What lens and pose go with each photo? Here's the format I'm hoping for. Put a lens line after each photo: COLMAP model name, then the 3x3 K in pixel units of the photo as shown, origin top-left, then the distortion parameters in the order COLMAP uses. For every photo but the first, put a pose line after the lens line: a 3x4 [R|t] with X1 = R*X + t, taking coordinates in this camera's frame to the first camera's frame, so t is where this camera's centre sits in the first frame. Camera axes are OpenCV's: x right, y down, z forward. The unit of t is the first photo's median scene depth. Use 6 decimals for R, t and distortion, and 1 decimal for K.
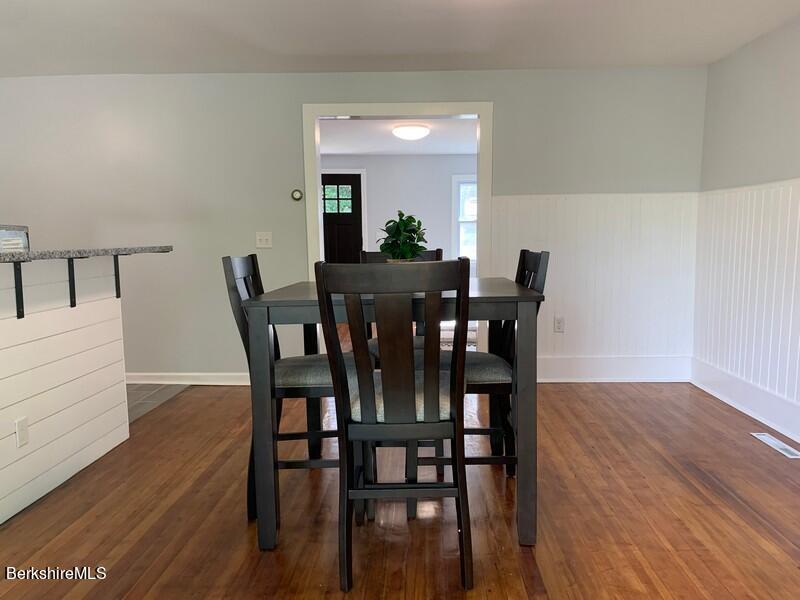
lens RADIAL K [[614.0, 0, 399.3], [0, 614.0, 299.0], [0, 0, 1]] dist [0.036816, -0.046258]
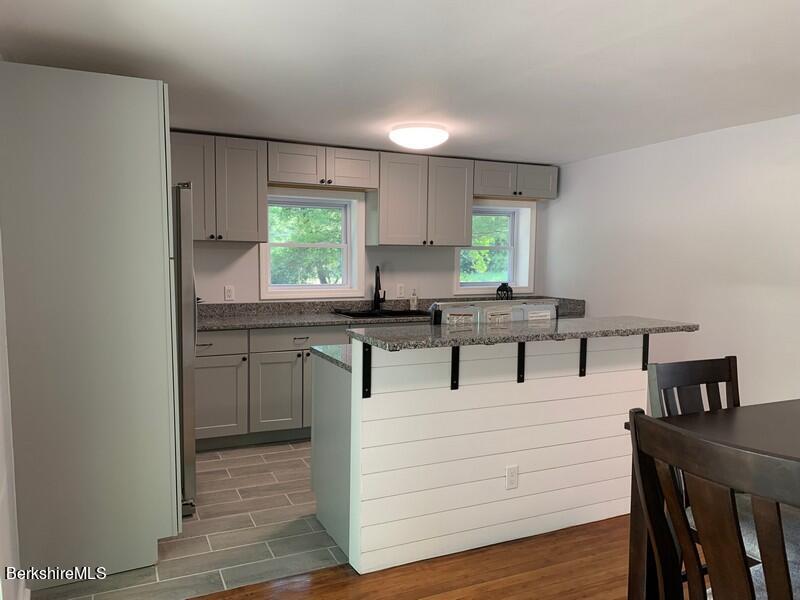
lens RADIAL K [[614.0, 0, 405.2], [0, 614.0, 300.8], [0, 0, 1]] dist [0.036816, -0.046258]
pose [[0.464411, 0.081444, -0.881867, 0.260129], [-0.101304, 0.994112, 0.038462, -0.122193], [0.879807, 0.071475, 0.469927, 0.193454]]
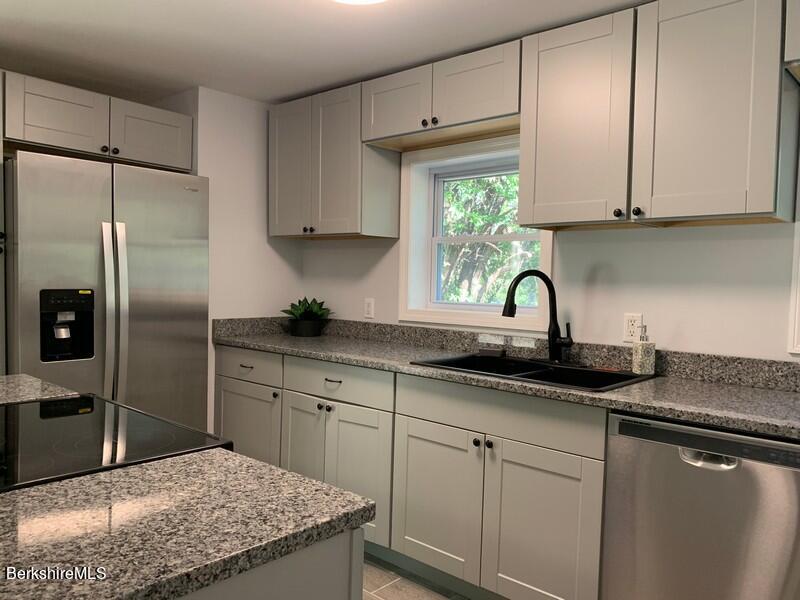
lens RADIAL K [[614.0, 0, 400.2], [0, 614.0, 302.4], [0, 0, 1]] dist [0.036816, -0.046258]
pose [[-0.654745, 0.026718, -0.755378, -0.515016], [-0.088407, 0.989809, 0.111639, -0.178605], [0.750662, 0.139876, -0.645710, 1.317882]]
